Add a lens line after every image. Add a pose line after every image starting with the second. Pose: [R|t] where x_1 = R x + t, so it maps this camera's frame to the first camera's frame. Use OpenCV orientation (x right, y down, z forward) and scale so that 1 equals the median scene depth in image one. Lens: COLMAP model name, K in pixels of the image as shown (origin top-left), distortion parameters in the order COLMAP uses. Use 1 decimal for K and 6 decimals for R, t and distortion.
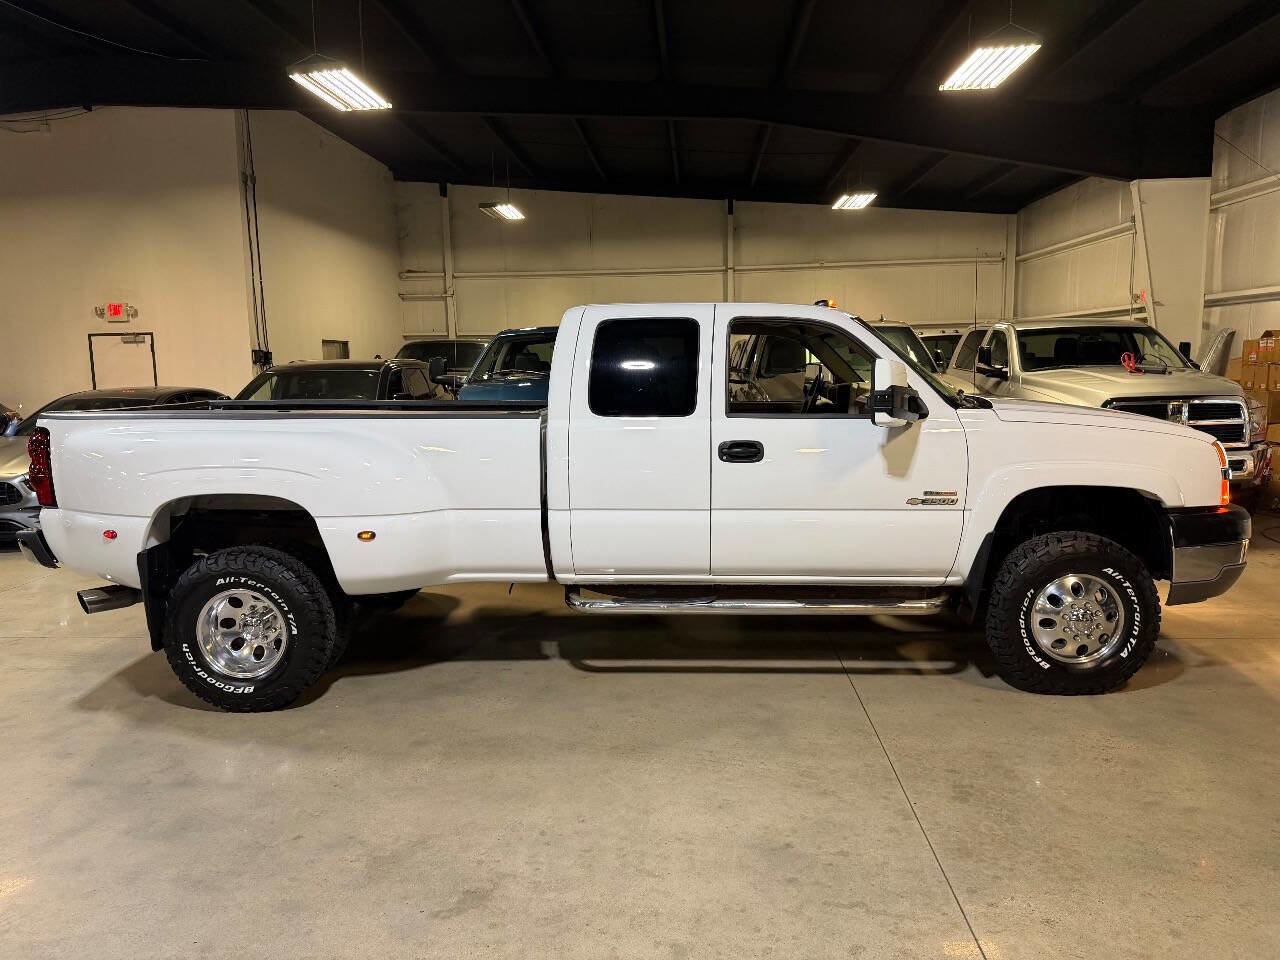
lens RADIAL K [[915.0, 0, 643.5], [0, 915.0, 474.2], [0, 0, 1]] dist [0.049683, -0.057624]
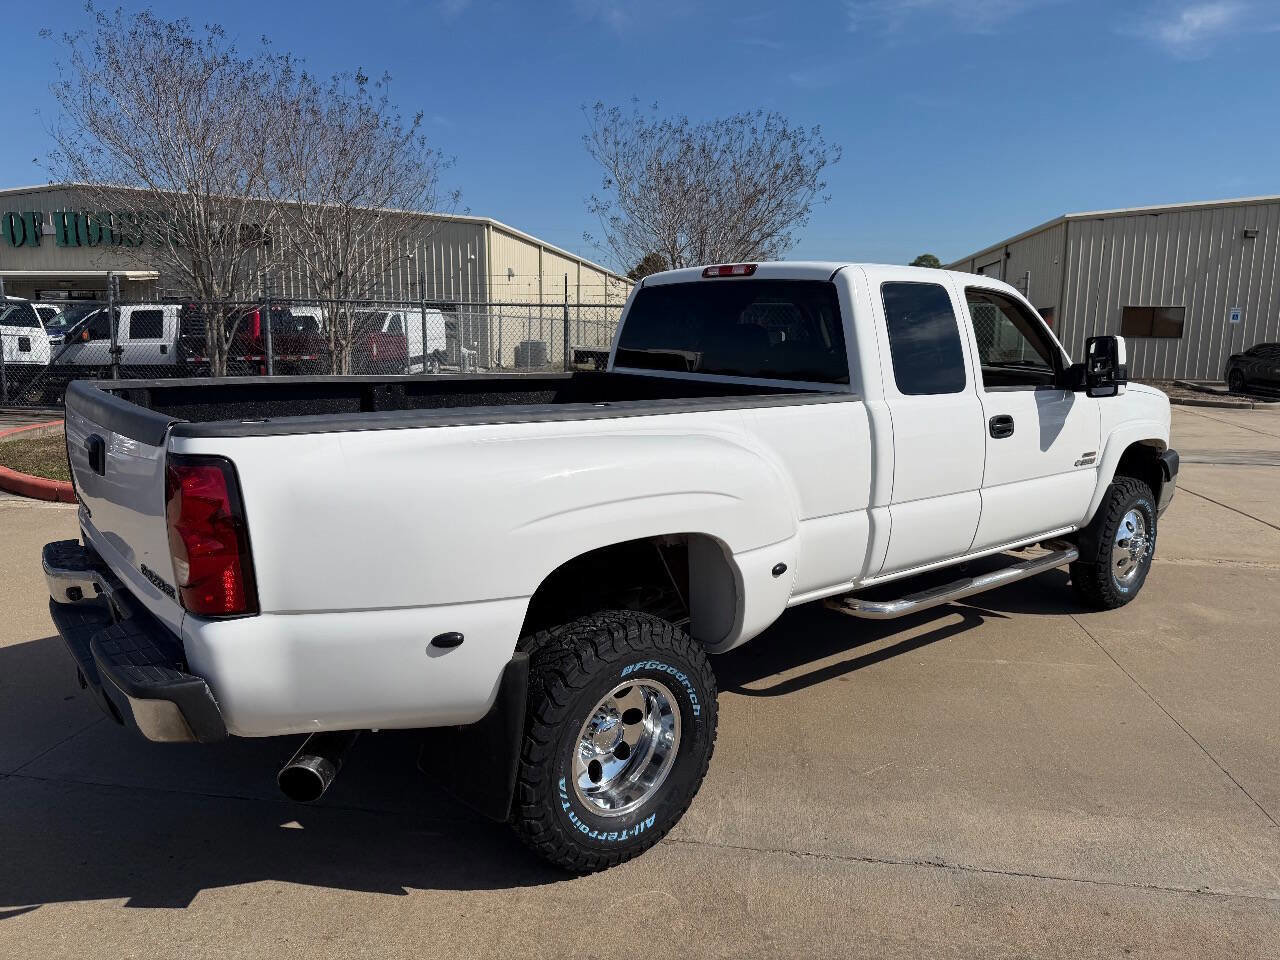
lens RADIAL K [[902.2, 0, 640.0], [0, 902.2, 480.0], [0, 0, 1]] dist [0.055240, -0.000027]
pose [[0.752974, -0.093340, 0.651397, -0.819309], [0.054524, 0.995335, 0.079597, -0.066139], [-0.655788, -0.024417, 0.754550, 0.504296]]
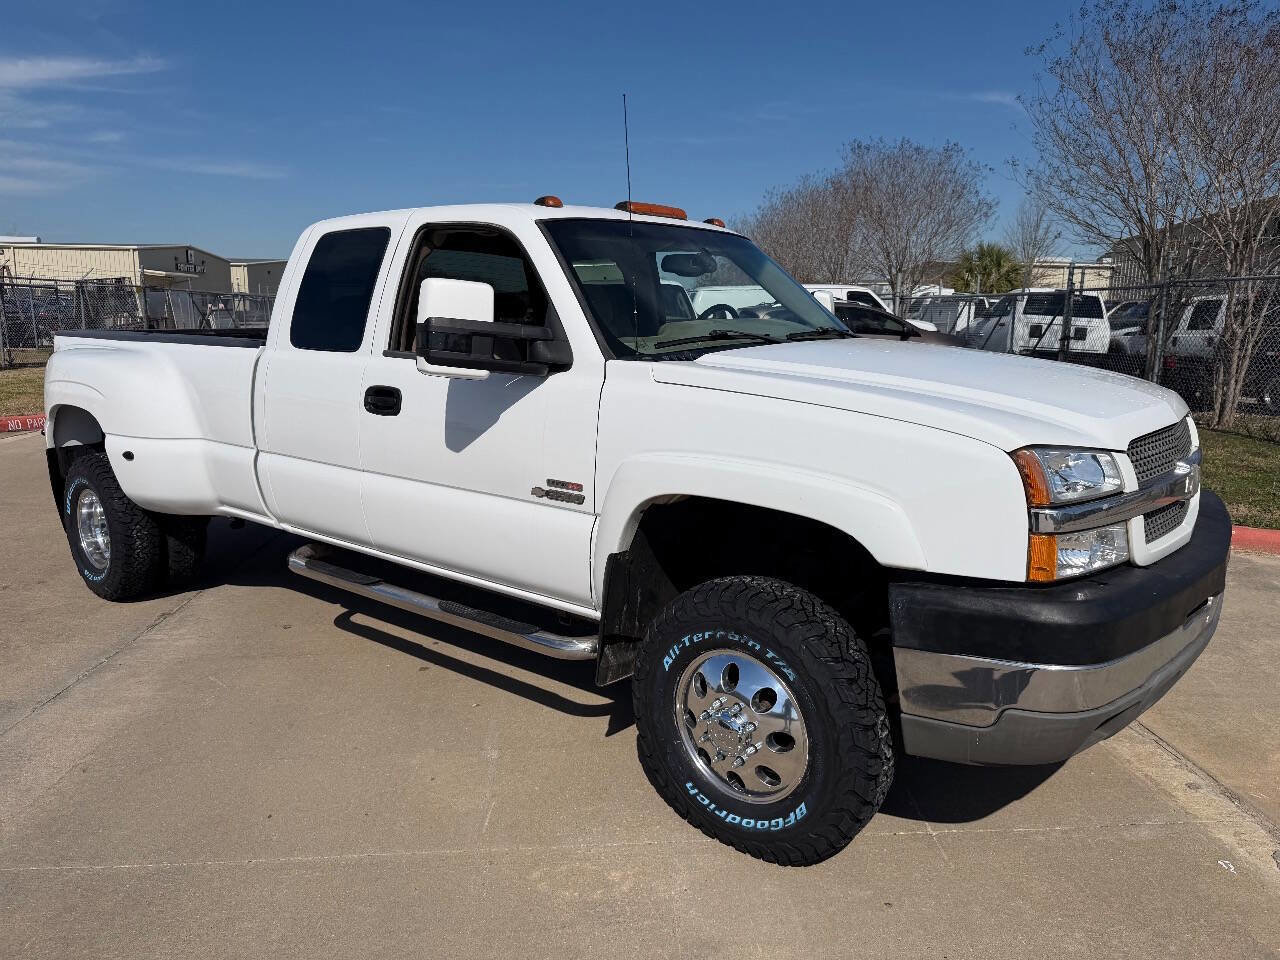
lens RADIAL K [[915.0, 0, 643.5], [0, 915.0, 474.2], [0, 0, 1]] dist [0.049683, -0.057624]
pose [[0.794702, 0.118169, -0.595387, 0.747629], [-0.079569, 0.992684, 0.090816, -0.050117], [0.601763, -0.024798, 0.798290, 0.500103]]
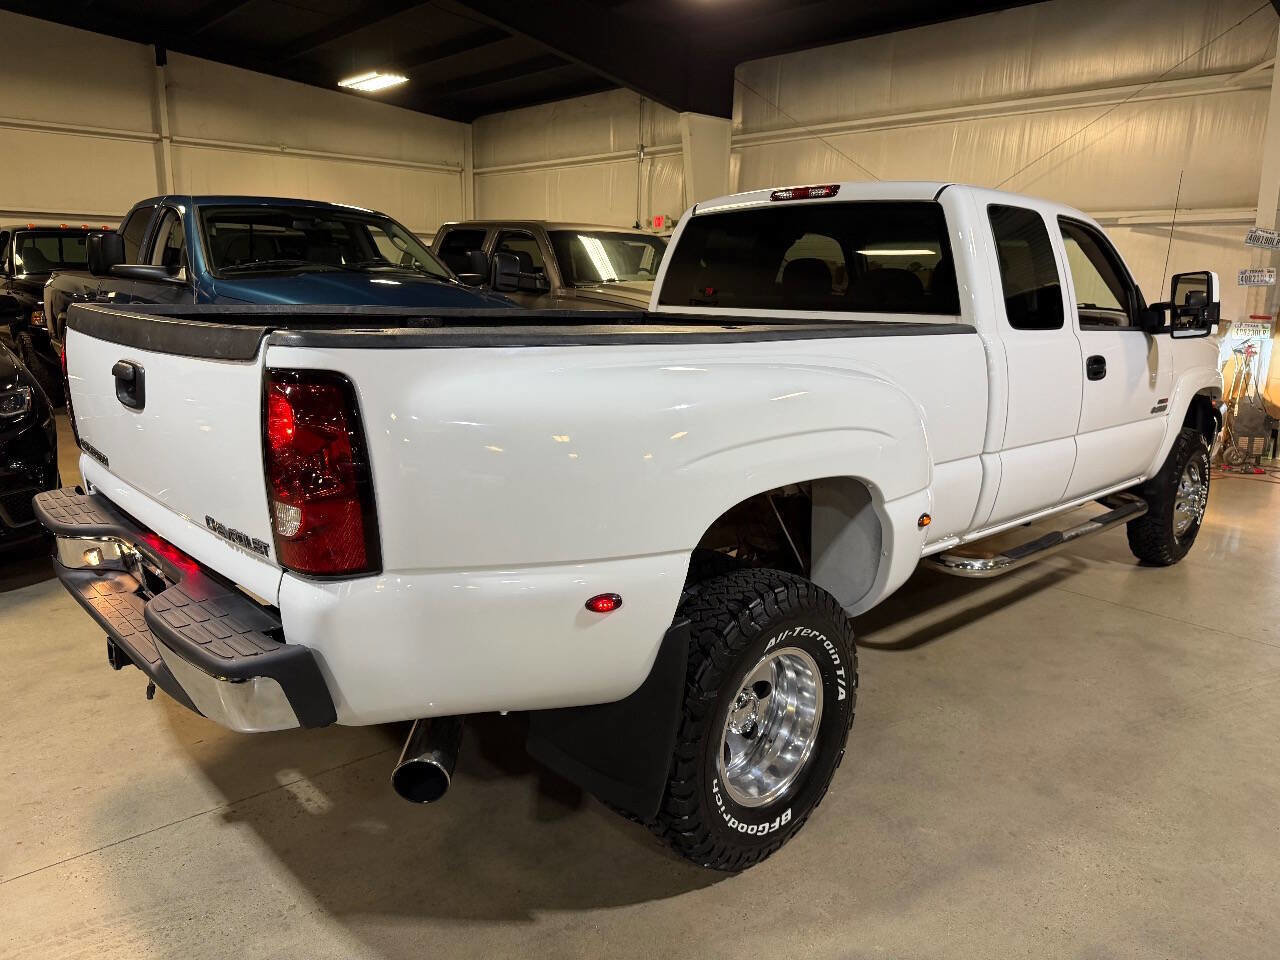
lens RADIAL K [[915.0, 0, 643.5], [0, 915.0, 474.2], [0, 0, 1]] dist [0.049683, -0.057624]
pose [[0.702013, -0.116346, 0.702596, -0.854200], [0.051633, 0.992284, 0.112728, -0.046134], [-0.710290, -0.042859, 0.702603, 0.659593]]
